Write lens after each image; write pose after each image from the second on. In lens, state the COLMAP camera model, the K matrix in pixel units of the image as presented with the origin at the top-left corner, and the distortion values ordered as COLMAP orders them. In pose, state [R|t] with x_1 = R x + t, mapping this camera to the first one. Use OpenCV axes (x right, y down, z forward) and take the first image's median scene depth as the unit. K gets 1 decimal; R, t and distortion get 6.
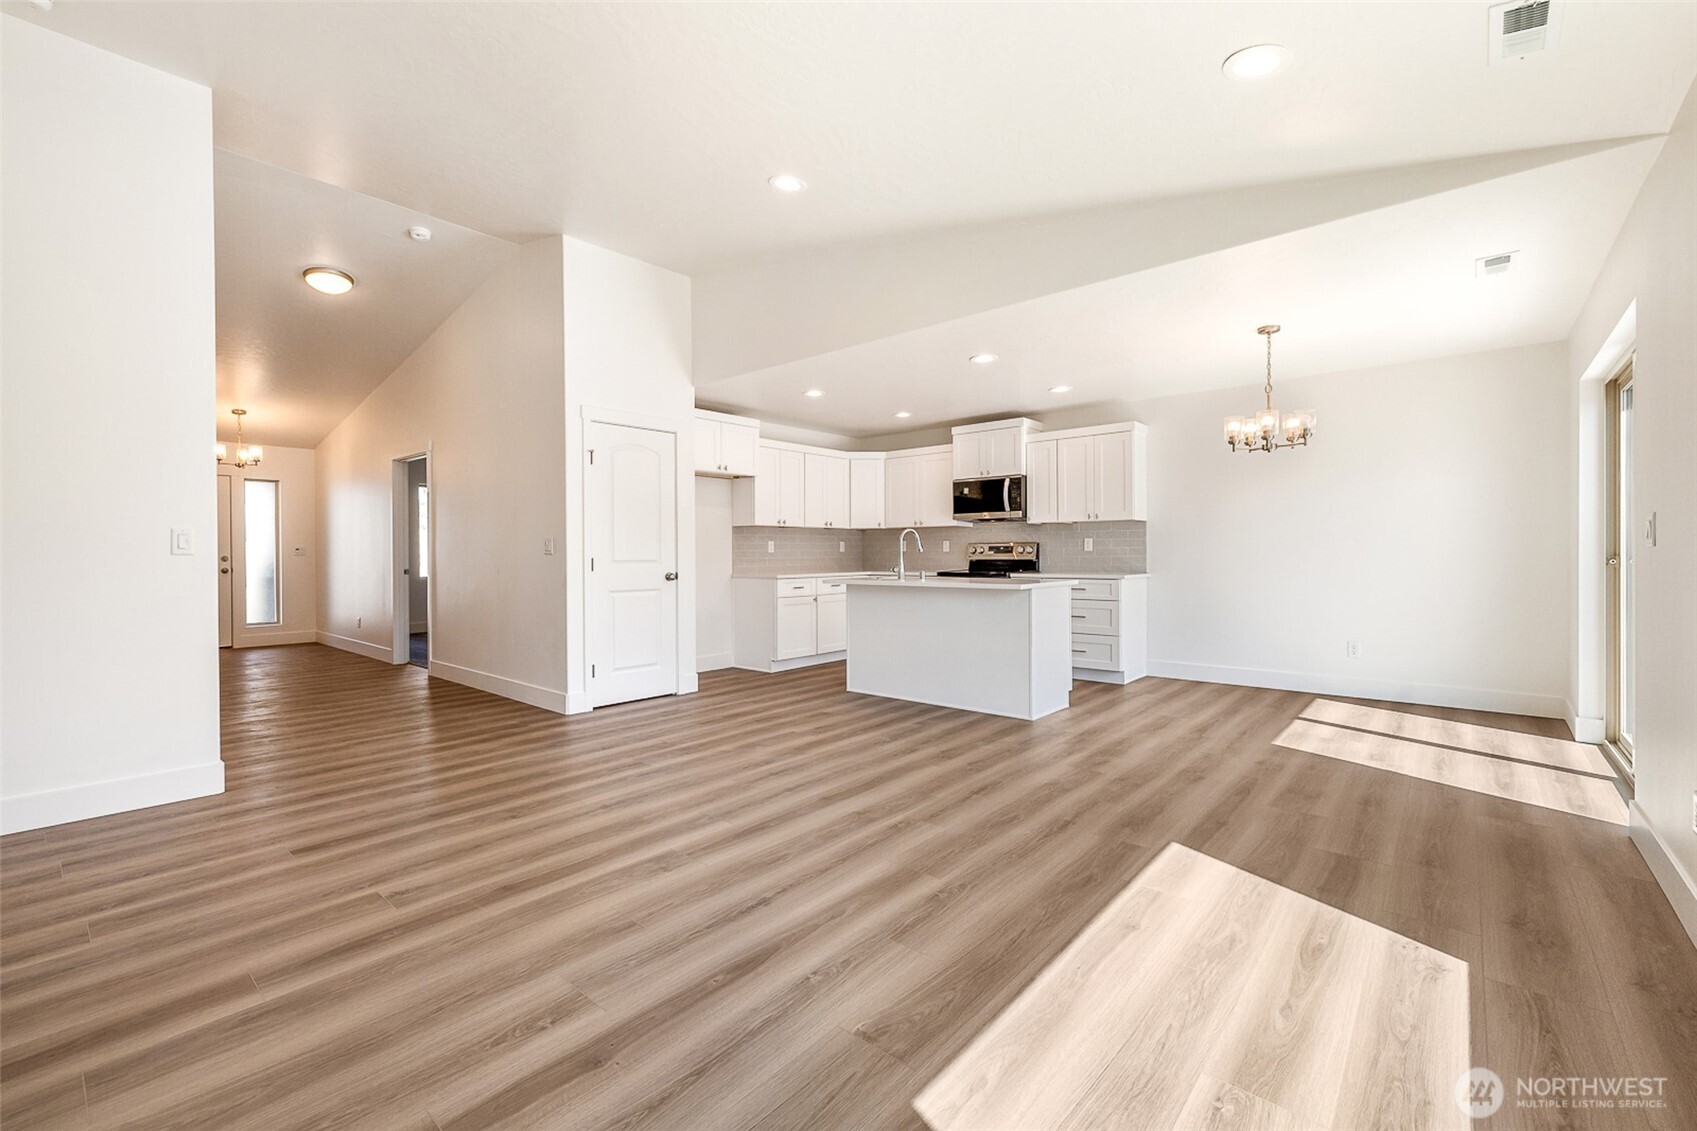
lens RADIAL K [[723.3, 0, 840.2], [0, 723.3, 557.9], [0, 0, 1]] dist [0.002536, -0.001643]
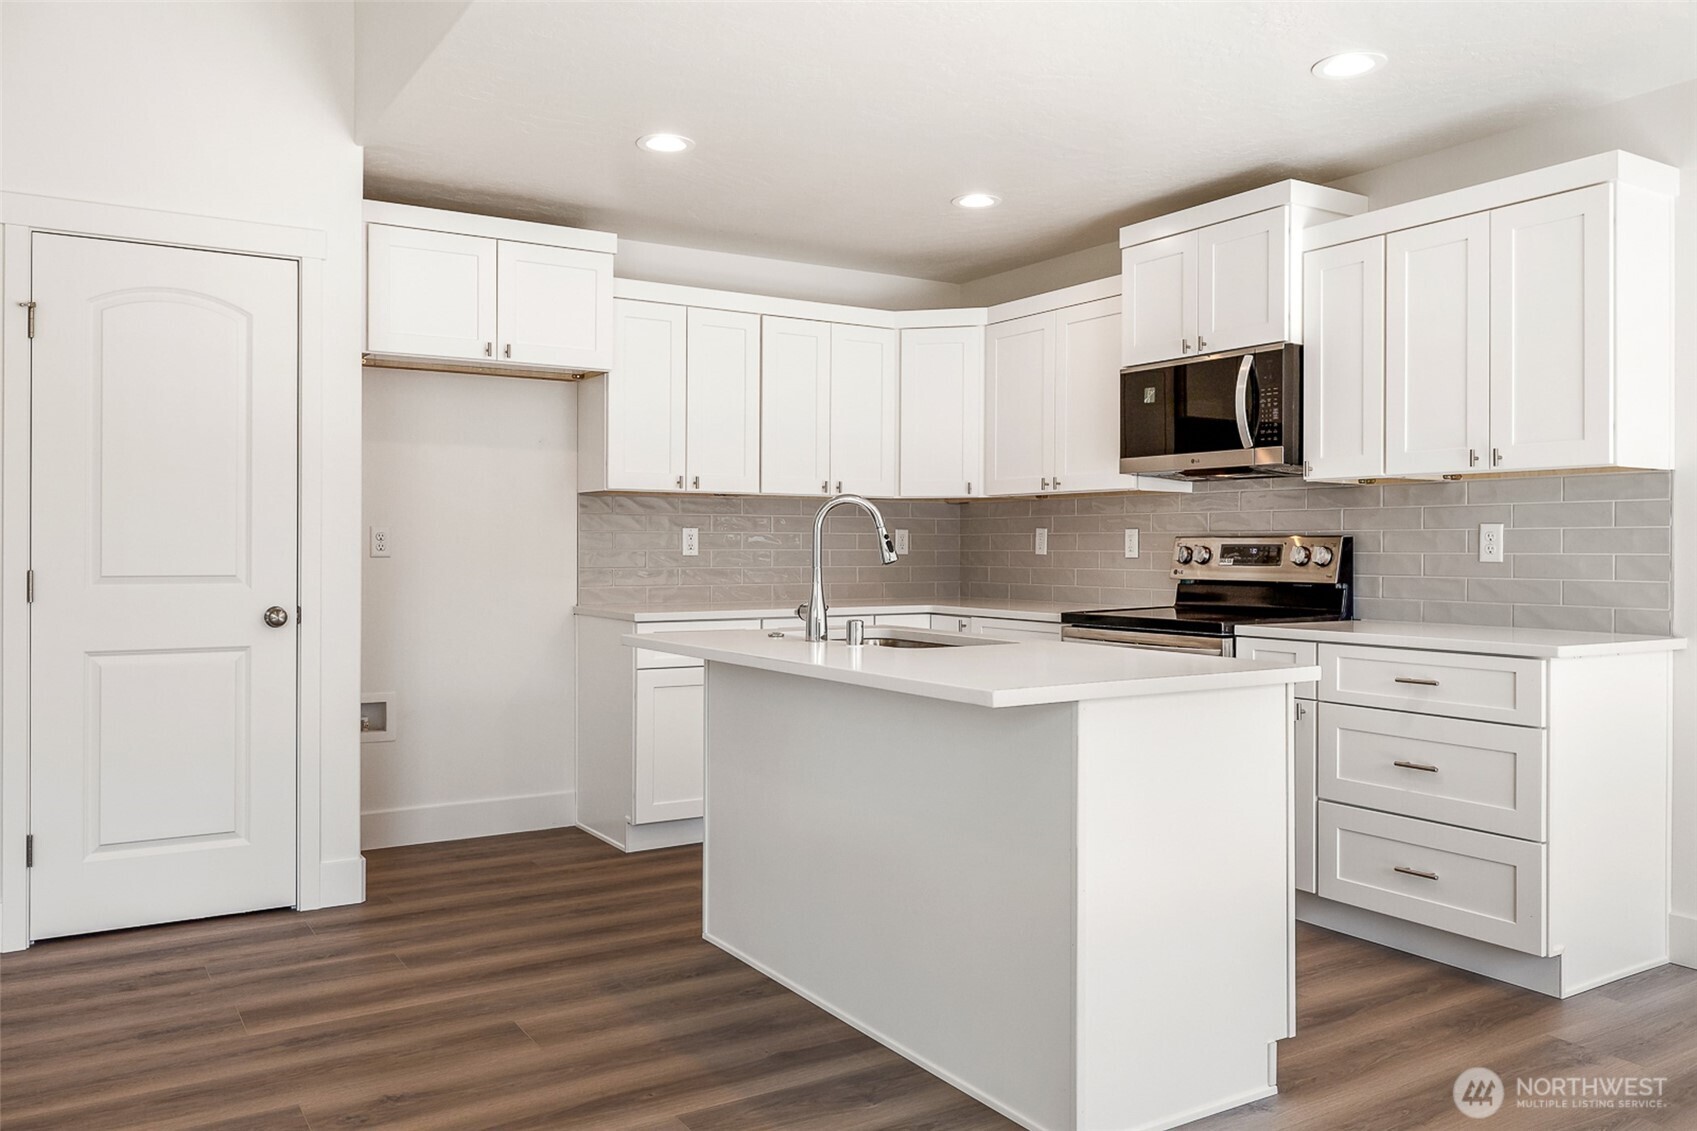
lens RADIAL K [[1295.1, 0, 839.7], [0, 1295.1, 544.2], [0, 0, 1]] dist [-0.005476, 0.003528]
pose [[0.956070, 0.007887, -0.293034, 0.297203], [-0.010183, 0.999928, -0.006310, -0.014237], [0.292963, 0.009016, 0.956081, 0.436404]]
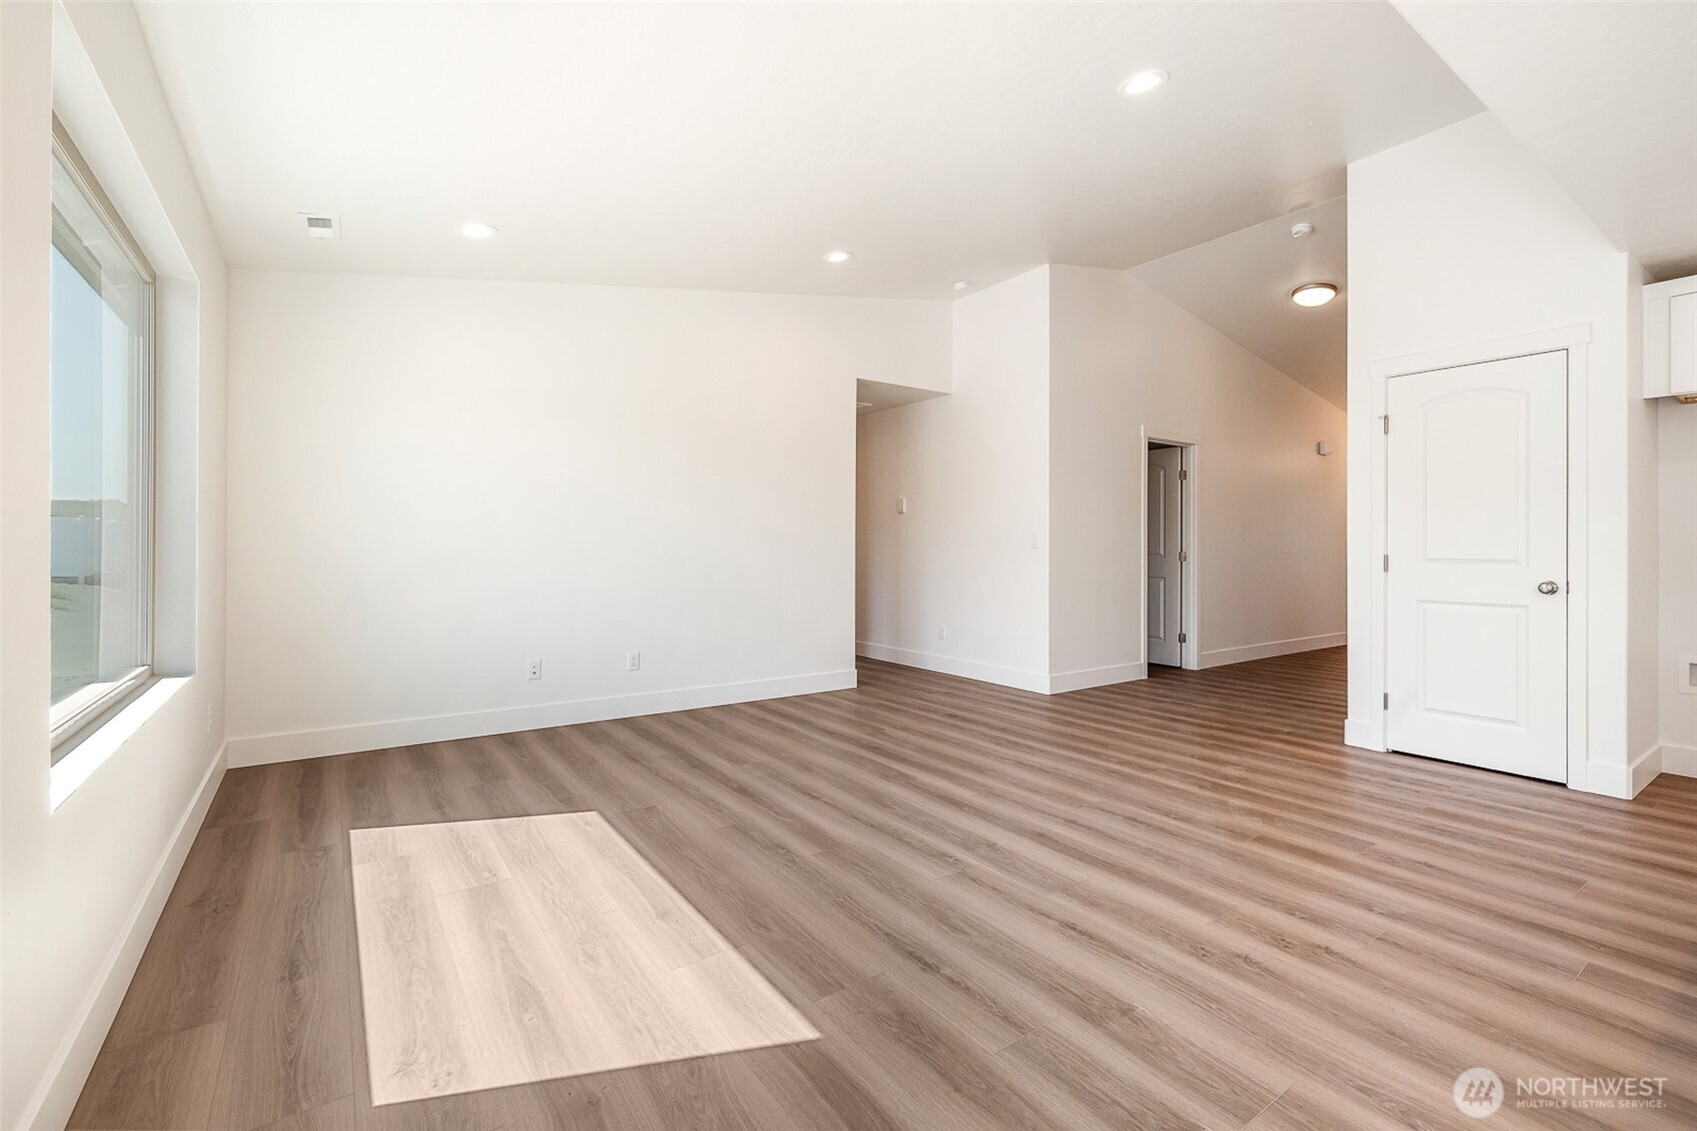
lens RADIAL K [[723.3, 0, 836.6], [0, 723.3, 549.0], [0, 0, 1]] dist [0.002536, -0.001643]
pose [[-0.245821, 0.007010, -0.969290, 0.549682], [-0.009133, 0.999913, 0.009548, -0.008209], [0.969272, 0.011200, -0.245736, 0.613455]]
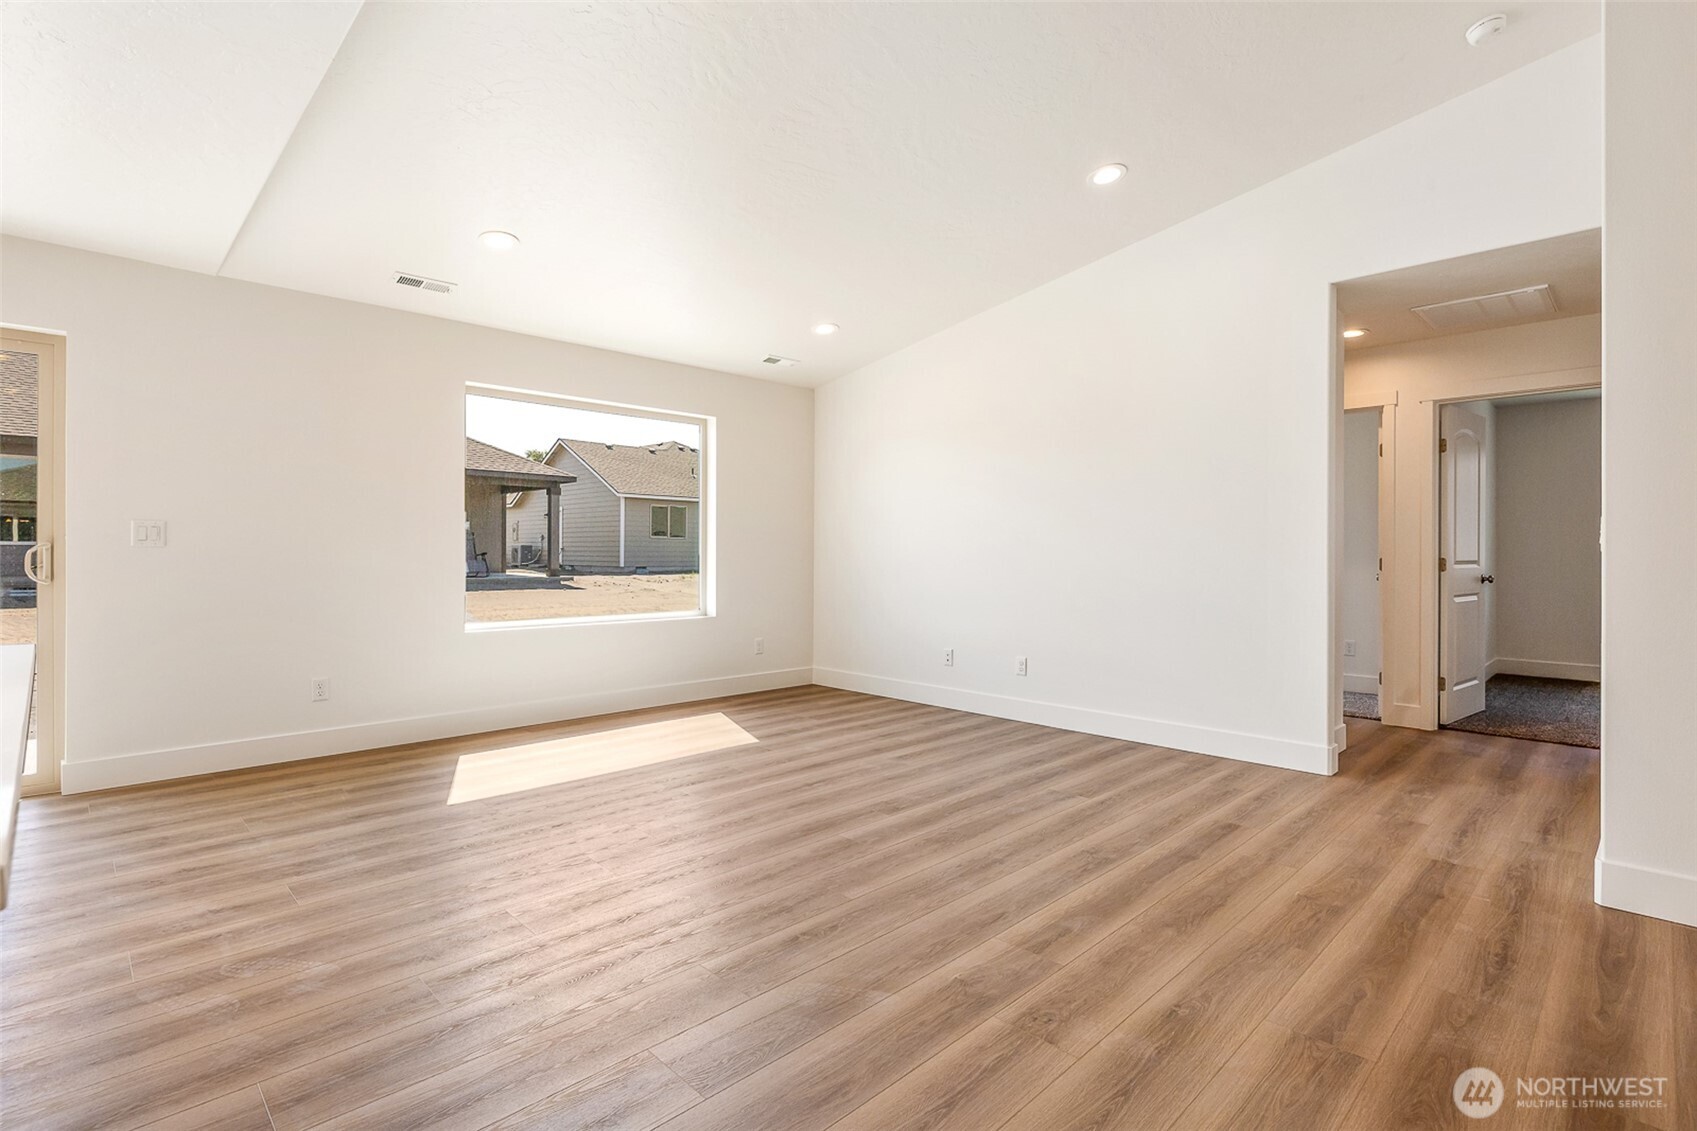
lens RADIAL K [[802.6, 0, 850.2], [0, 802.6, 554.9], [0, 0, 1]] dist [-0.000696, -0.000252]
pose [[-0.997647, -0.000234, 0.068563, -0.135148], [0.000438, 0.999952, 0.009783, -0.006542], [-0.068562, 0.009790, -0.997599, 1.174974]]
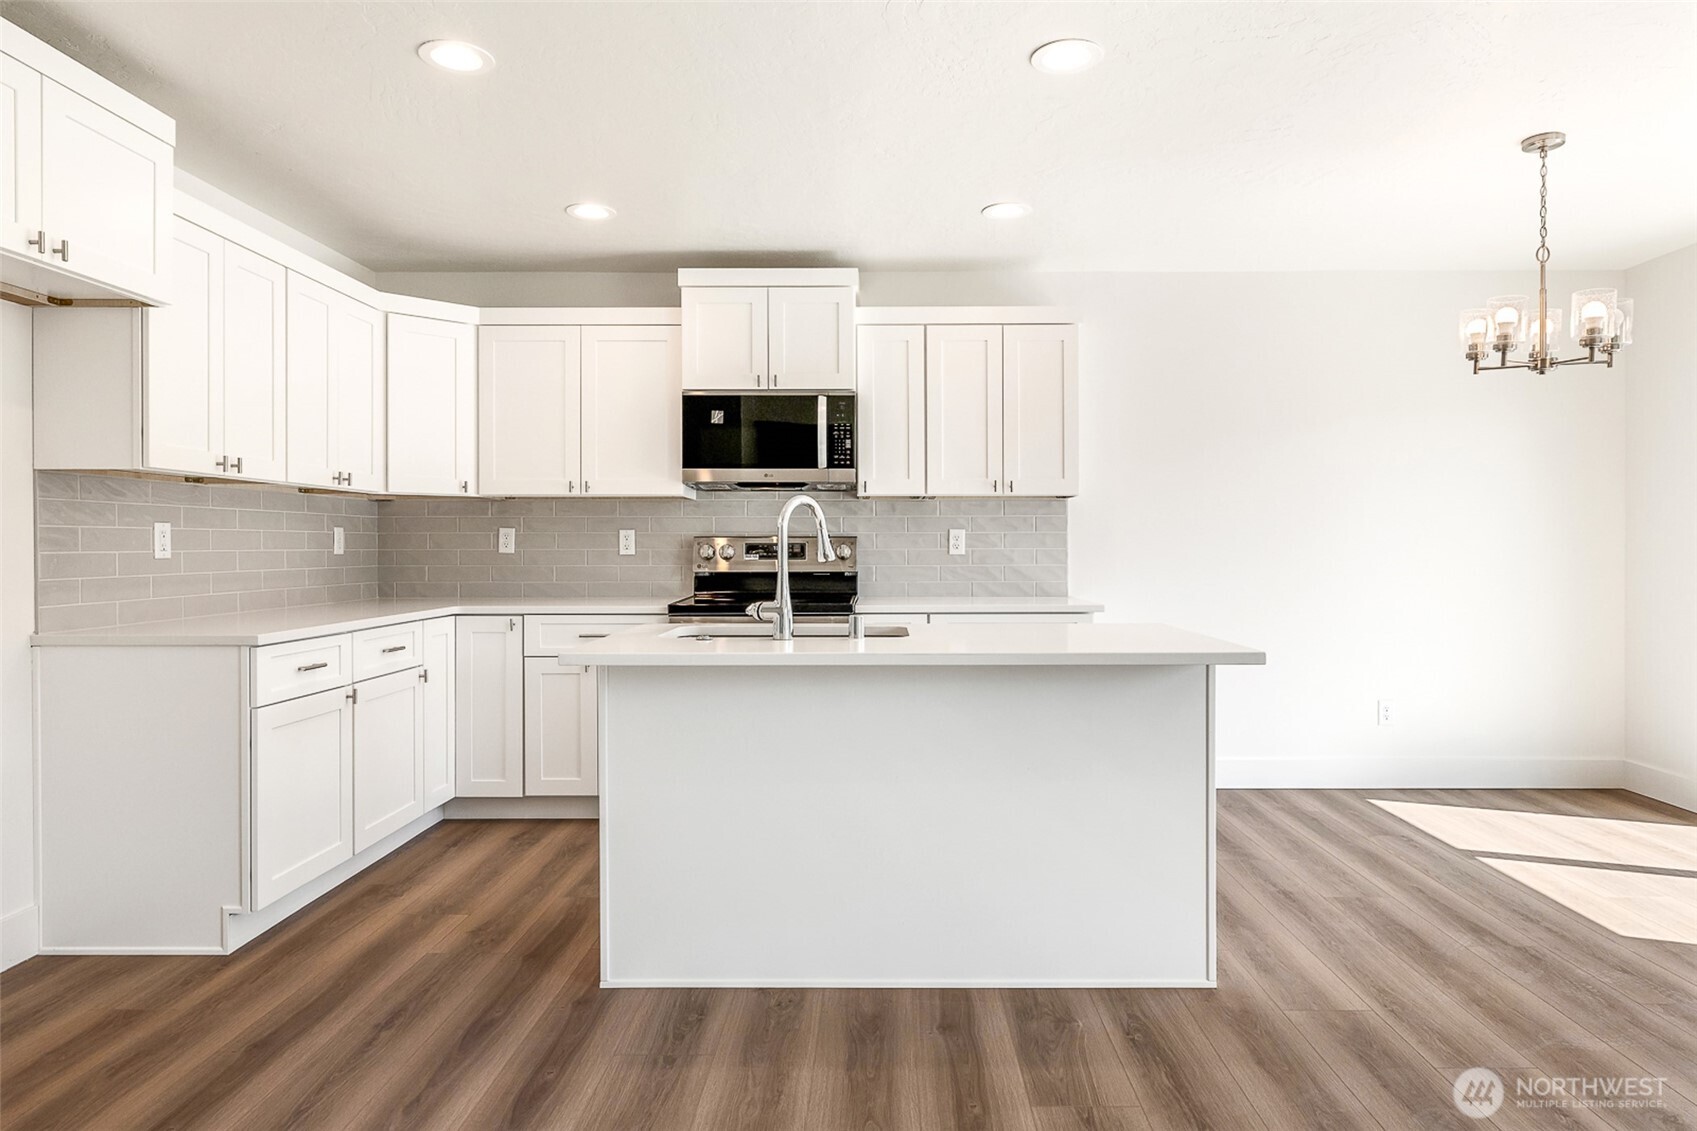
lens RADIAL K [[1036.0, 0, 876.3], [0, 1036.0, 549.8], [0, 0, 1]] dist [0.002278, -0.004659]
pose [[0.754604, 0.001979, 0.656178, -0.227760], [0.000846, 0.999992, -0.003988, -0.012942], [-0.656180, 0.003565, 0.754596, 0.631339]]
